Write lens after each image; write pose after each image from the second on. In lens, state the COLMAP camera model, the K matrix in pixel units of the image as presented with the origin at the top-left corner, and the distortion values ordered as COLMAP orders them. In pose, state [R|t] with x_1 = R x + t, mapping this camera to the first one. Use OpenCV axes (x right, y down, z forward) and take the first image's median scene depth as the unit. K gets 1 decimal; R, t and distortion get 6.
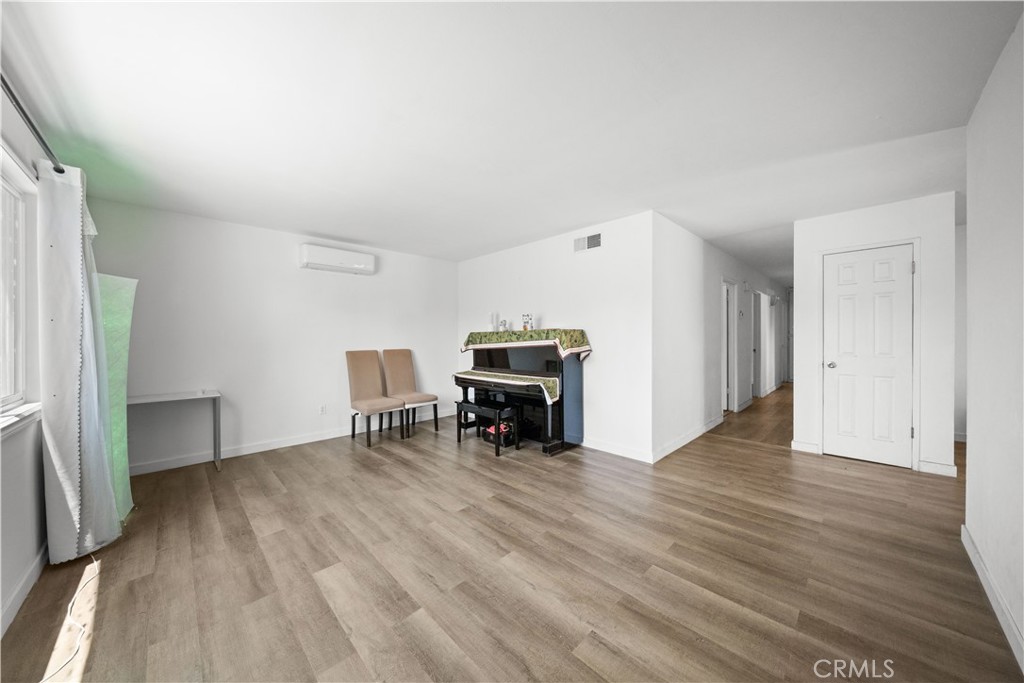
lens RADIAL K [[349.8, 0, 512.0], [0, 349.8, 341.5], [0, 0, 1]] dist [-0.000893, -0.000037]
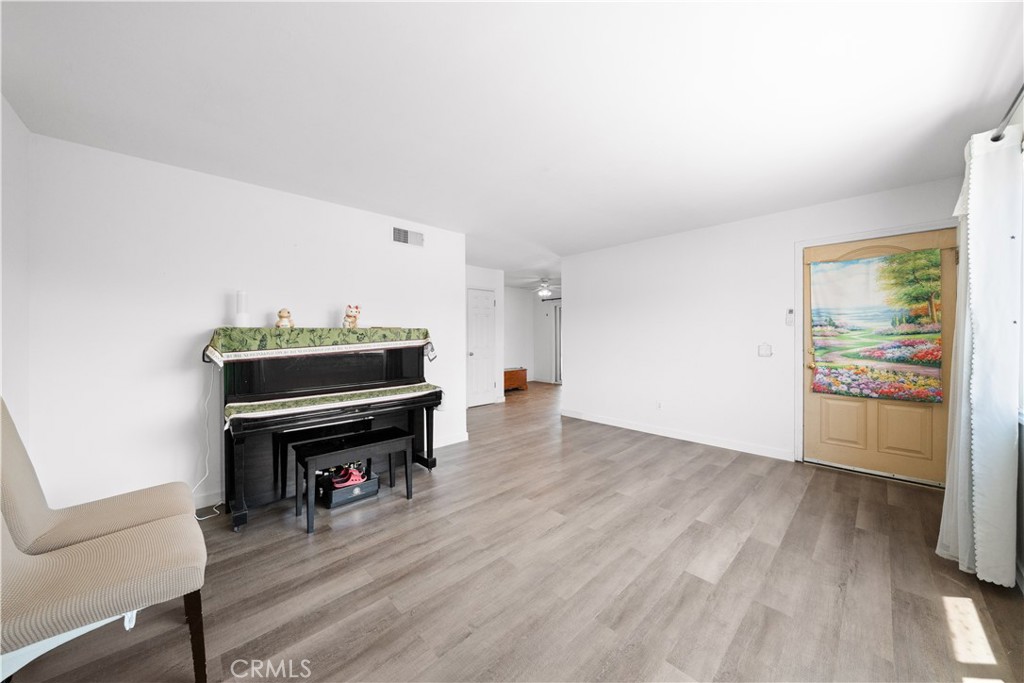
lens RADIAL K [[353.9, 0, 502.0], [0, 353.9, 337.9], [0, 0, 1]] dist [-0.001157, -0.000078]
pose [[0.024228, 0.001668, 0.999705, -1.167002], [0.015927, 0.999871, -0.002055, -0.008534], [-0.999580, 0.015973, 0.024198, 1.166056]]
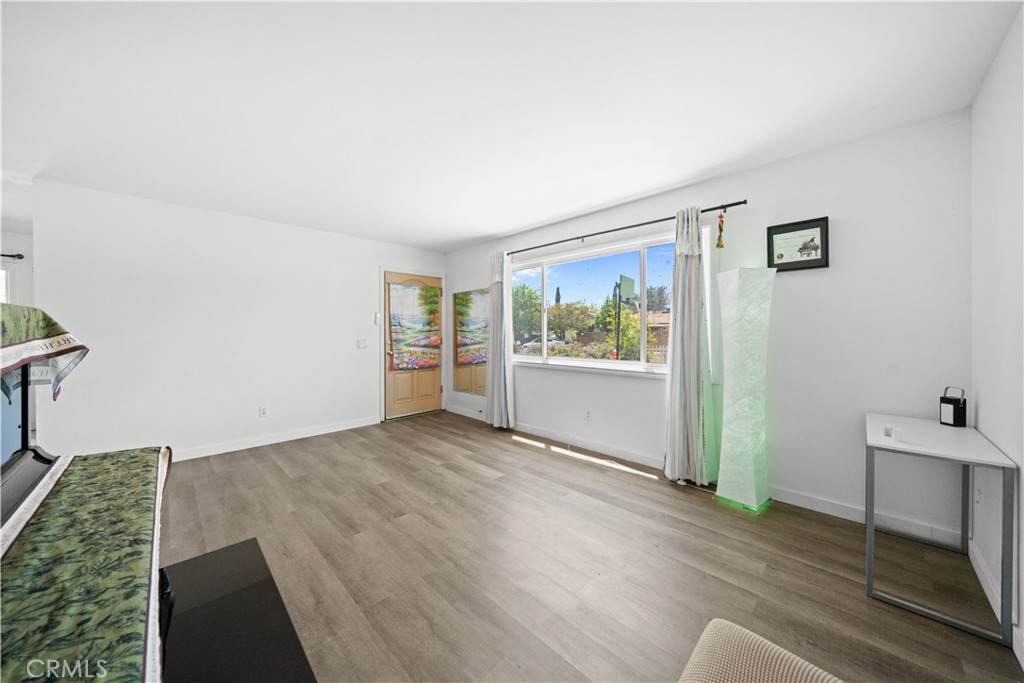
lens RADIAL K [[349.8, 0, 512.0], [0, 349.8, 341.5], [0, 0, 1]] dist [-0.000893, -0.000037]
pose [[-0.999886, 0.011350, -0.009968, -0.445041], [0.010955, 0.999186, 0.038835, -0.018460], [0.010400, 0.038721, -0.999196, 1.981788]]
